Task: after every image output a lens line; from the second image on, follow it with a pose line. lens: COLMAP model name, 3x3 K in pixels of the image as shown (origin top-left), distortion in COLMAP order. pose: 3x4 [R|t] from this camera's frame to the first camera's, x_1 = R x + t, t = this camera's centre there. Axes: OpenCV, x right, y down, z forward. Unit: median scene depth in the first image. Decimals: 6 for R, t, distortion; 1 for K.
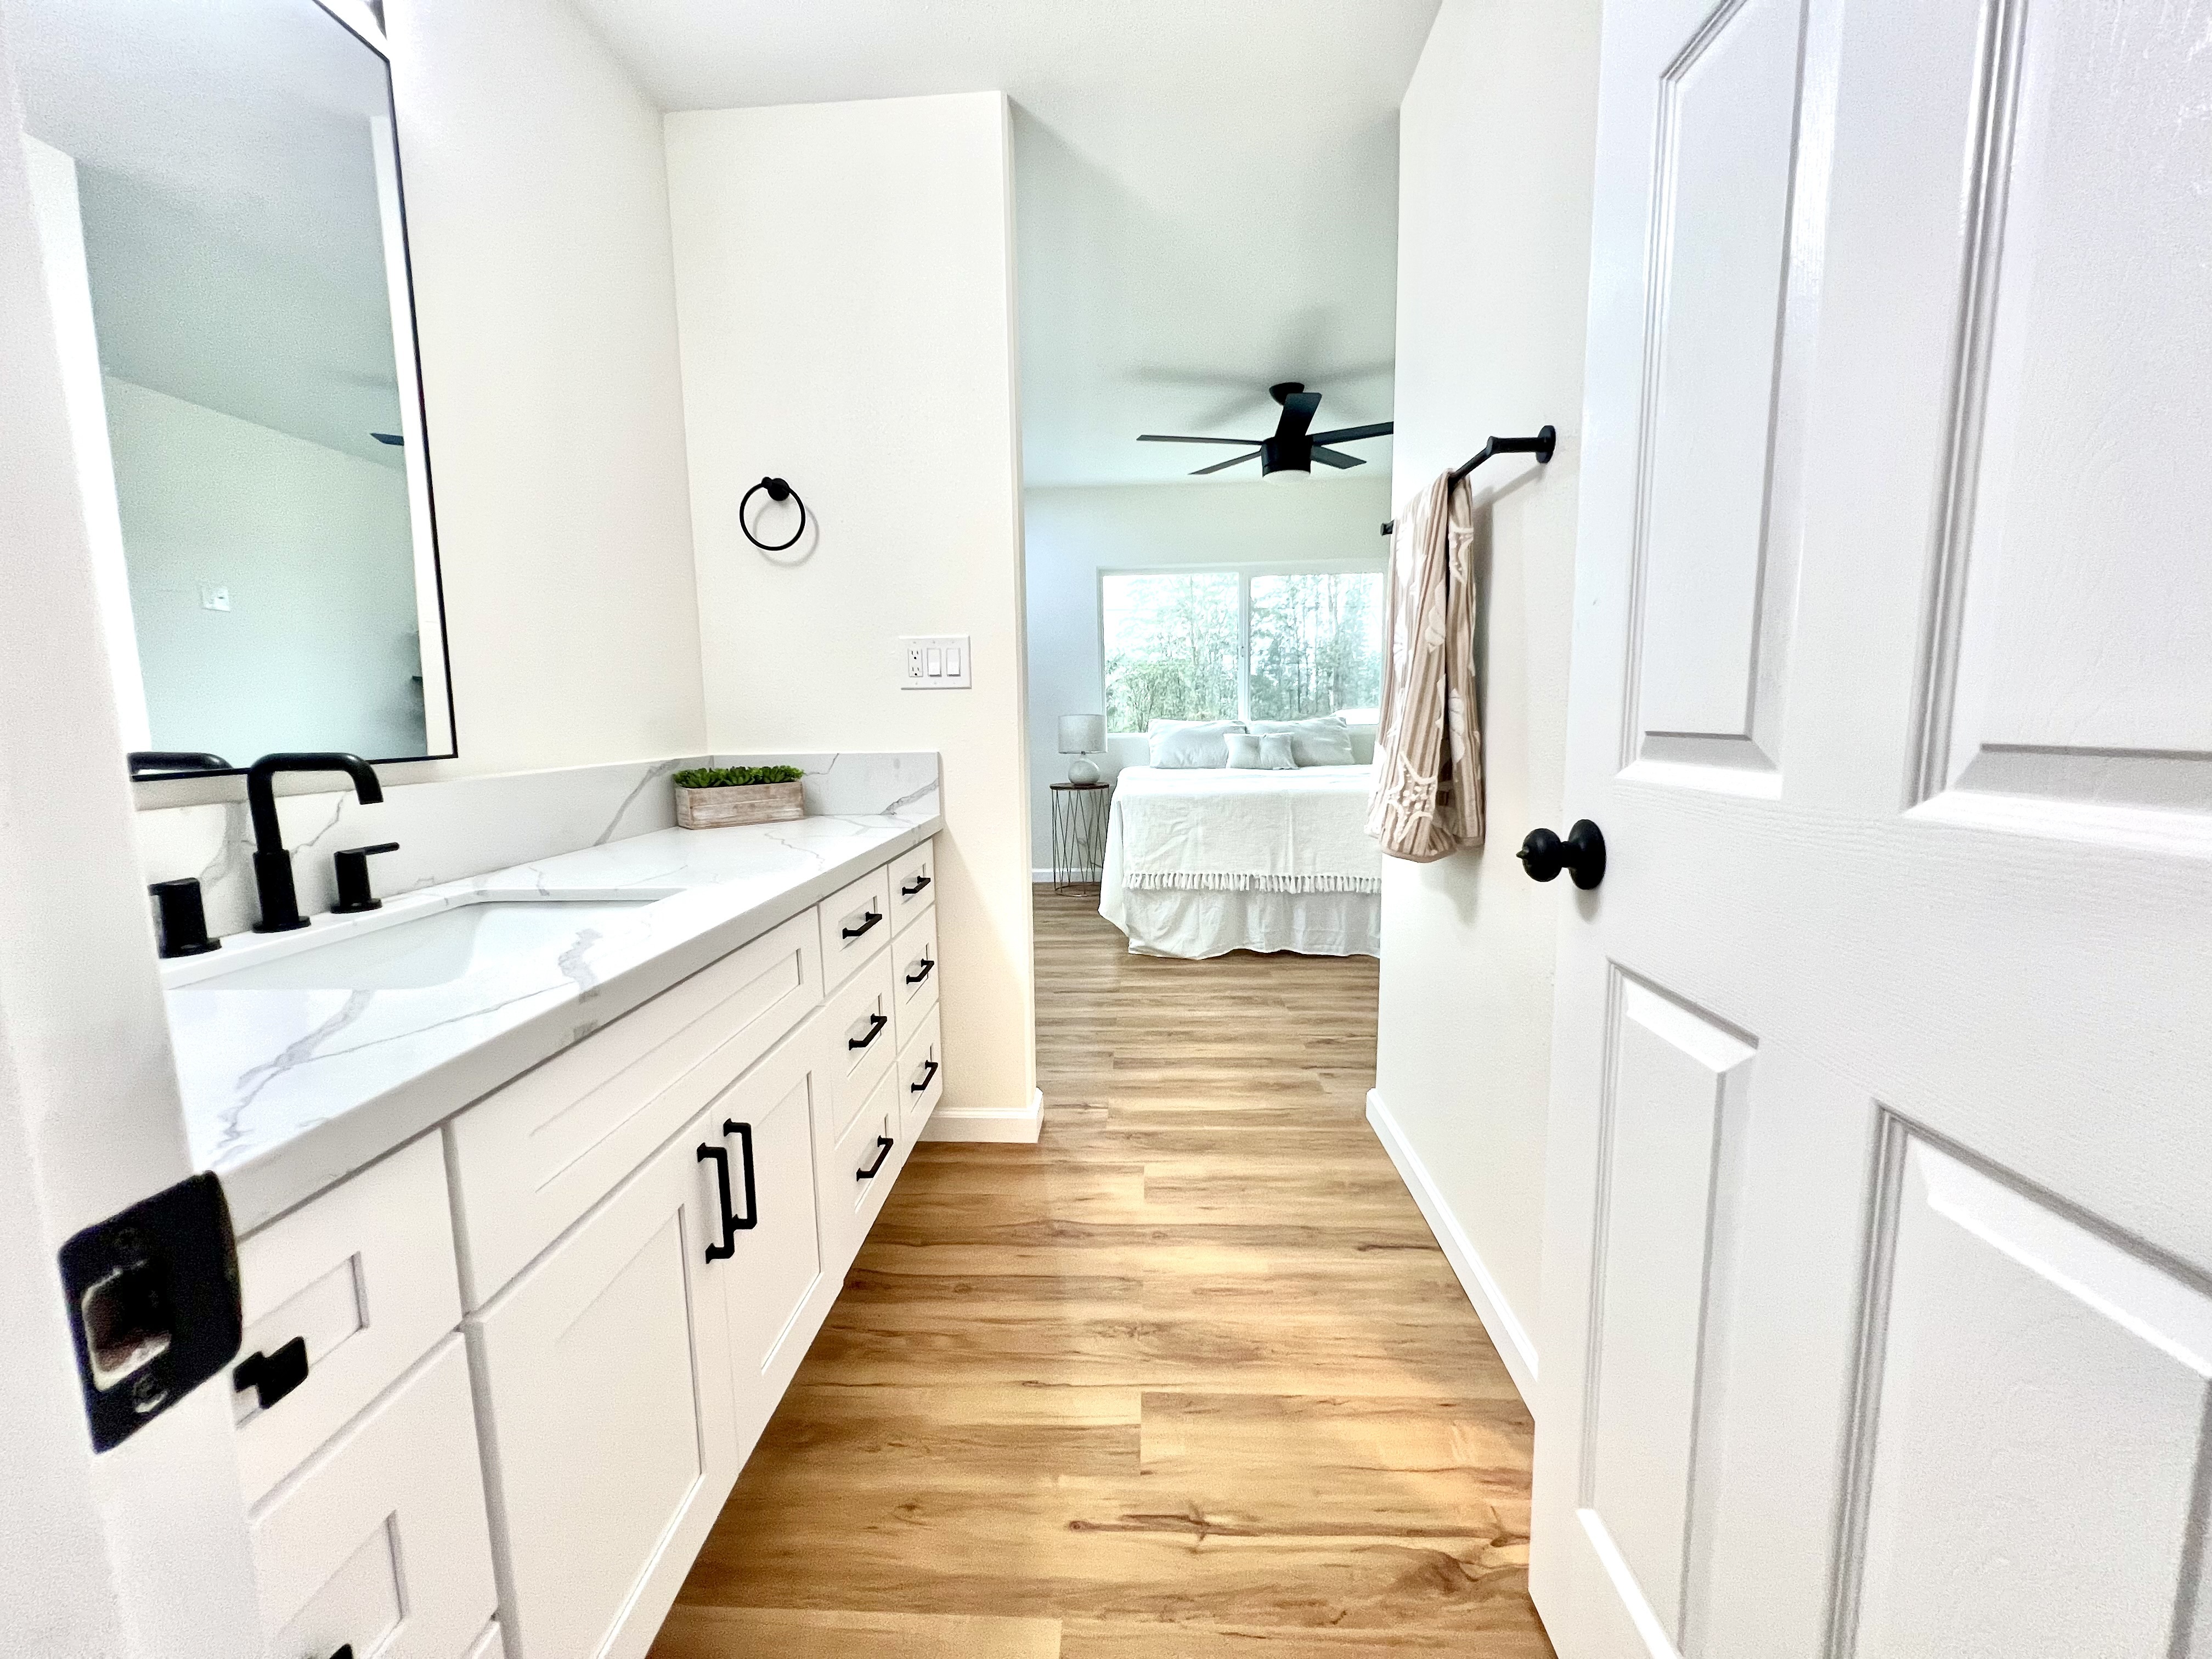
lens RADIAL K [[897.2, 0, 1101.4], [0, 897.2, 807.7], [0, 0, 1]] dist [0.001343, 0.000069]
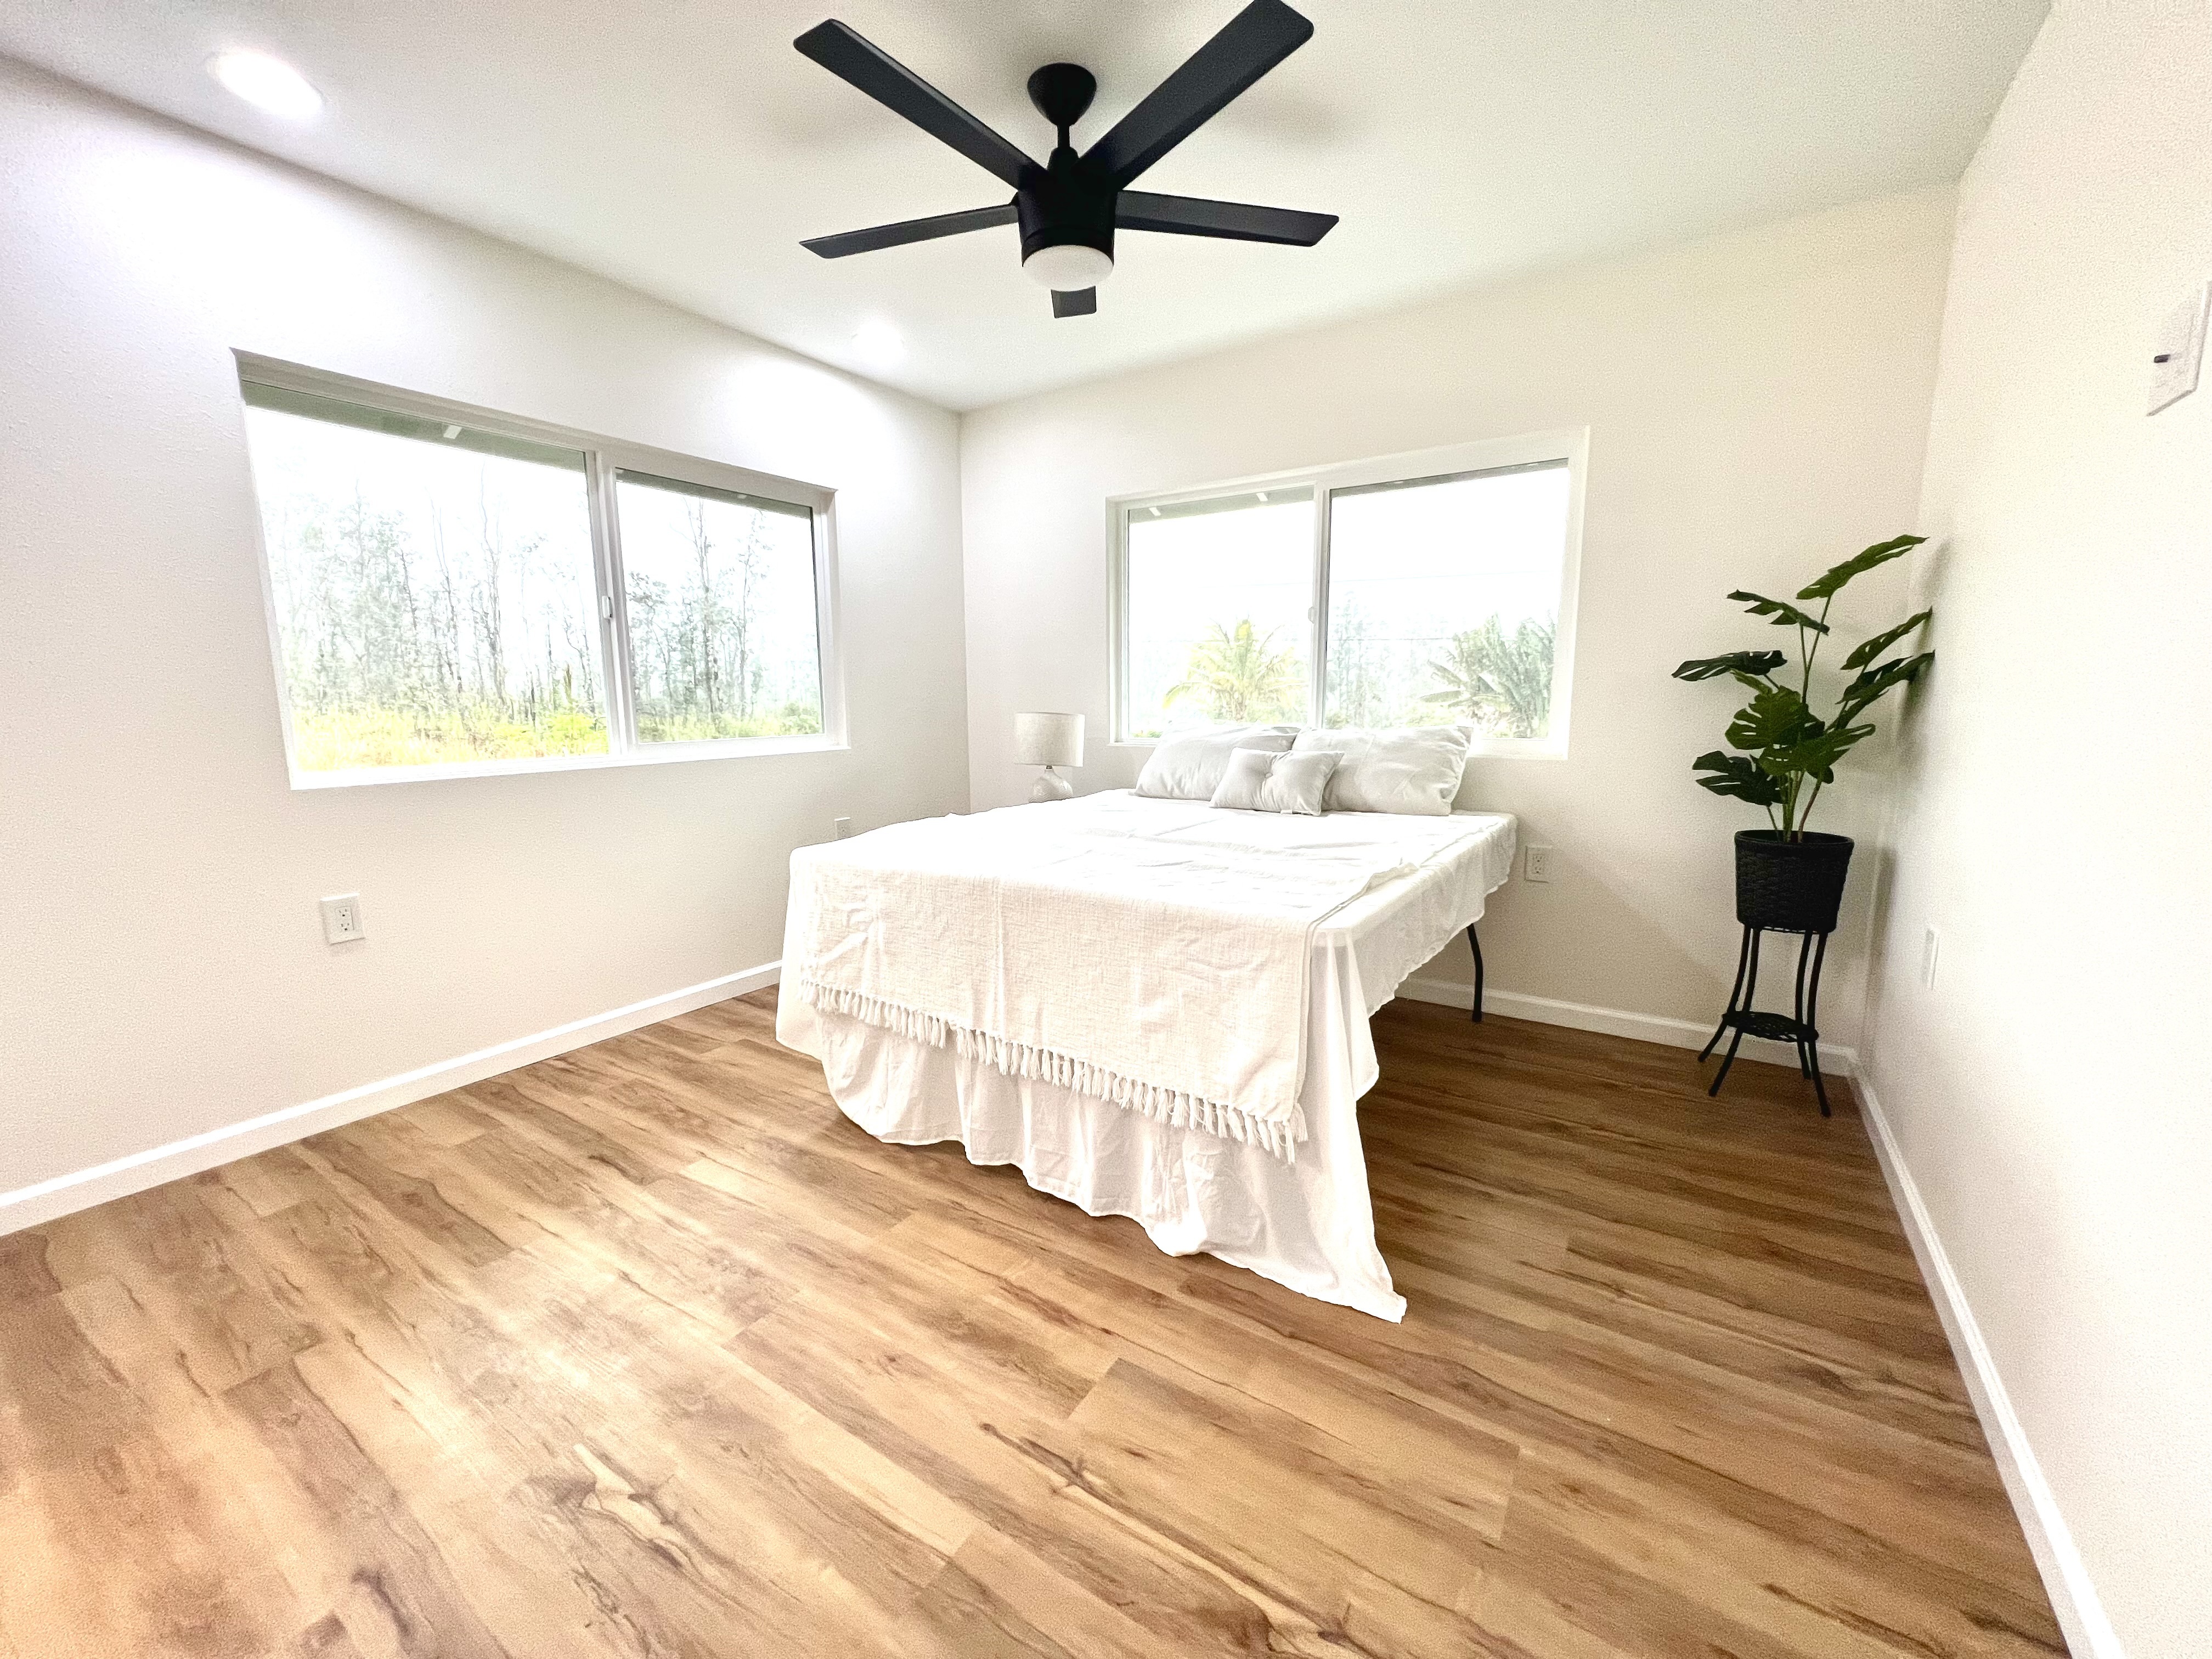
lens RADIAL K [[897.2, 0, 1101.4], [0, 897.2, 807.7], [0, 0, 1]] dist [0.001343, 0.000069]
pose [[0.864616, 0.079995, -0.496024, 0.510375], [-0.065927, 0.996771, 0.045835, -0.087722], [0.498089, -0.006928, 0.867098, 0.566781]]
